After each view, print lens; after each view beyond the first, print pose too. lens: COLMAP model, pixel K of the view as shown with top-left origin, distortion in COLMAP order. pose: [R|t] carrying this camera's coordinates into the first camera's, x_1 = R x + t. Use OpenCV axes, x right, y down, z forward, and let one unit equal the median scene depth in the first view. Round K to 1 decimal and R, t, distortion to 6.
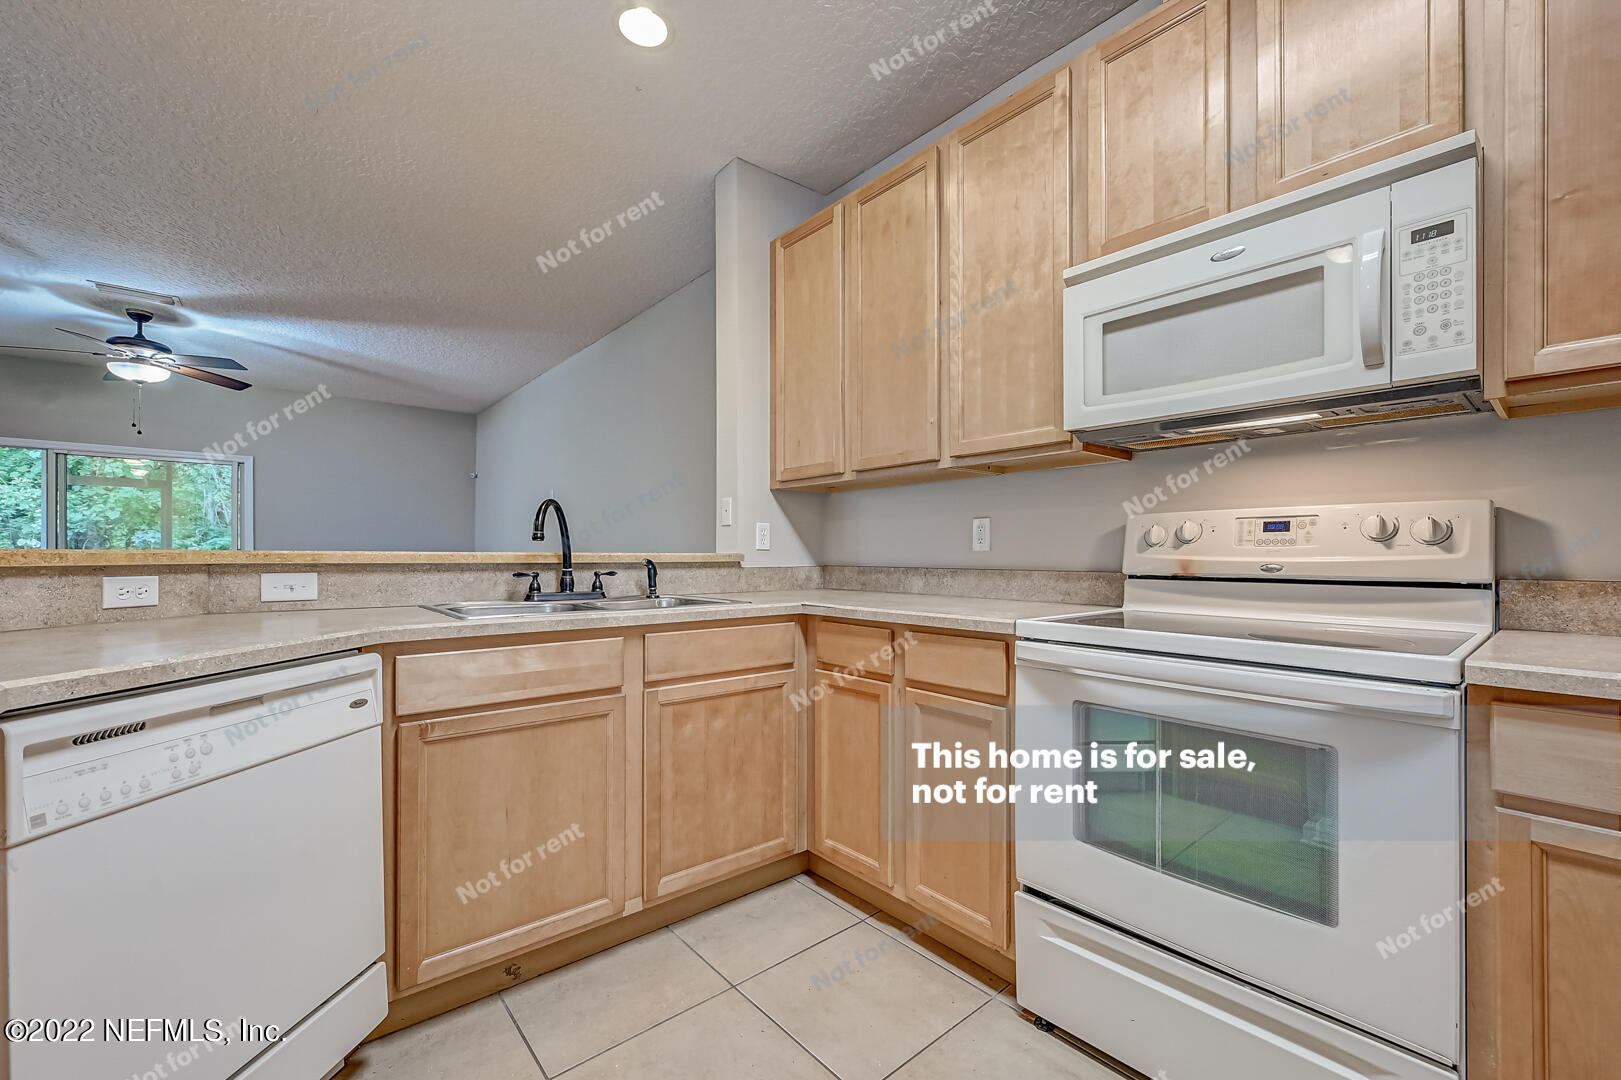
lens RADIAL K [[652.3, 0, 817.4], [0, 652.3, 549.3], [0, 0, 1]] dist [0.007031, -0.000086]
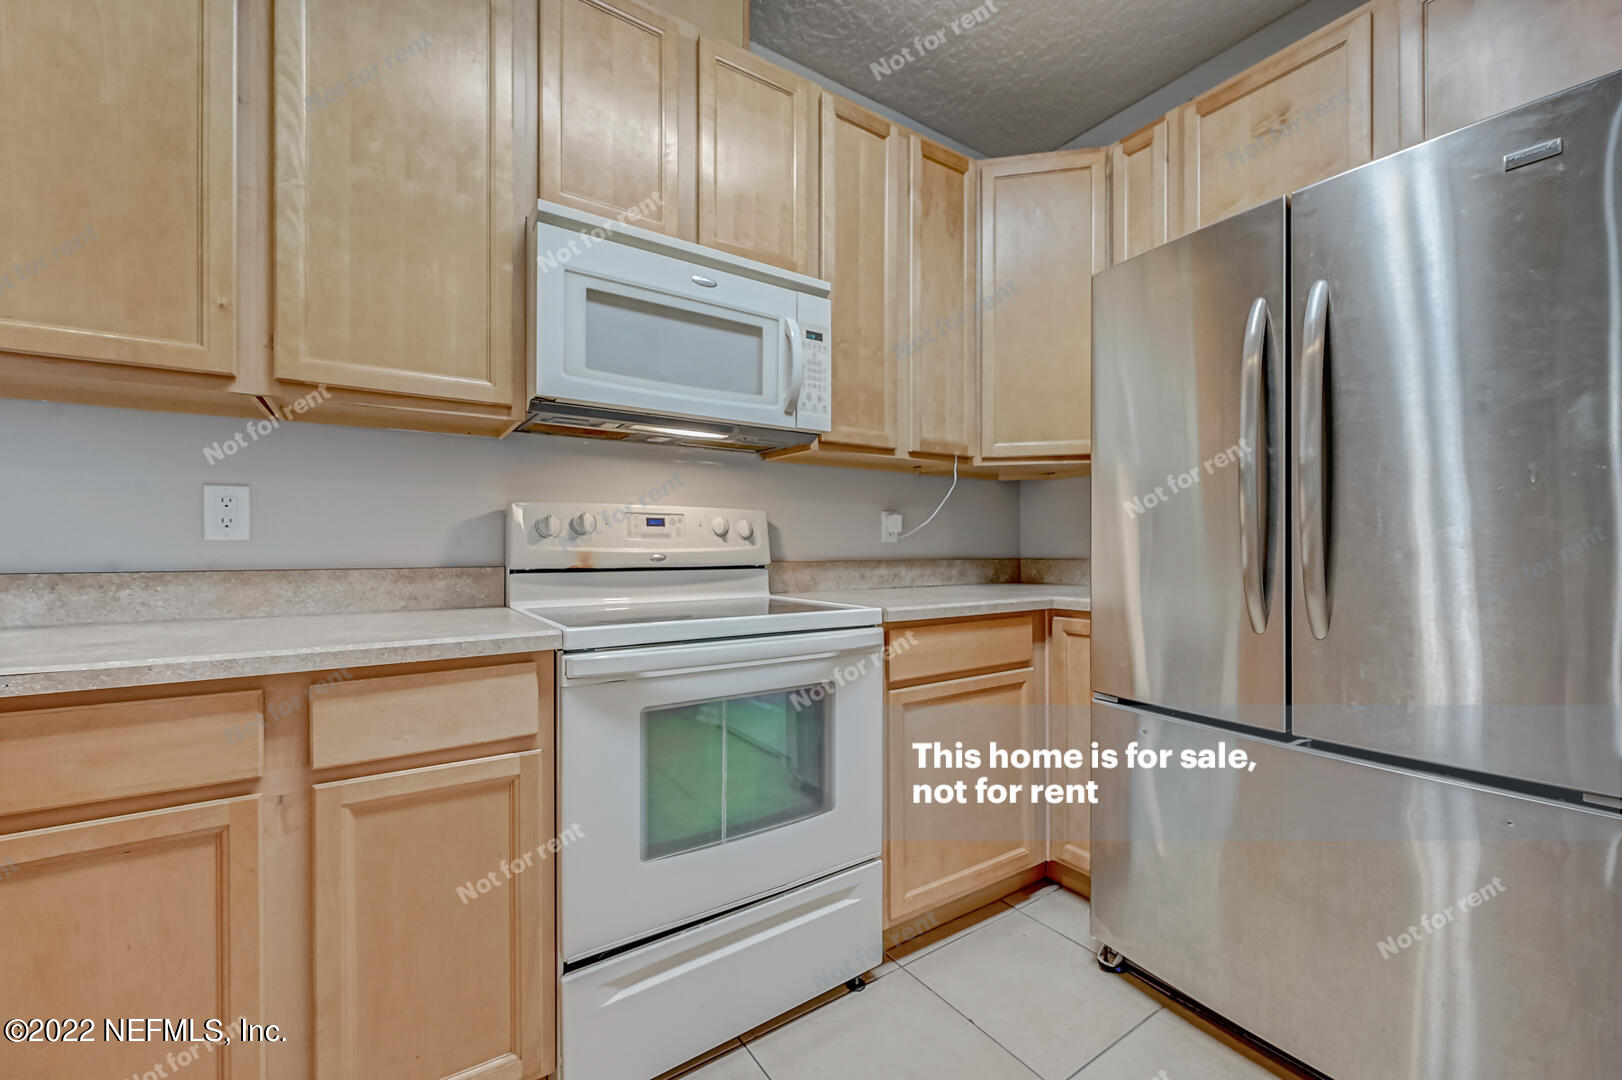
lens RADIAL K [[652.7, 0, 818.9], [0, 652.7, 545.5], [0, 0, 1]] dist [0.007031, -0.000086]
pose [[0.117249, 0.004263, 0.993093, -0.418434], [-0.005697, 0.999977, -0.003620, 0.009367], [-0.993086, -0.005233, 0.117271, 0.585075]]
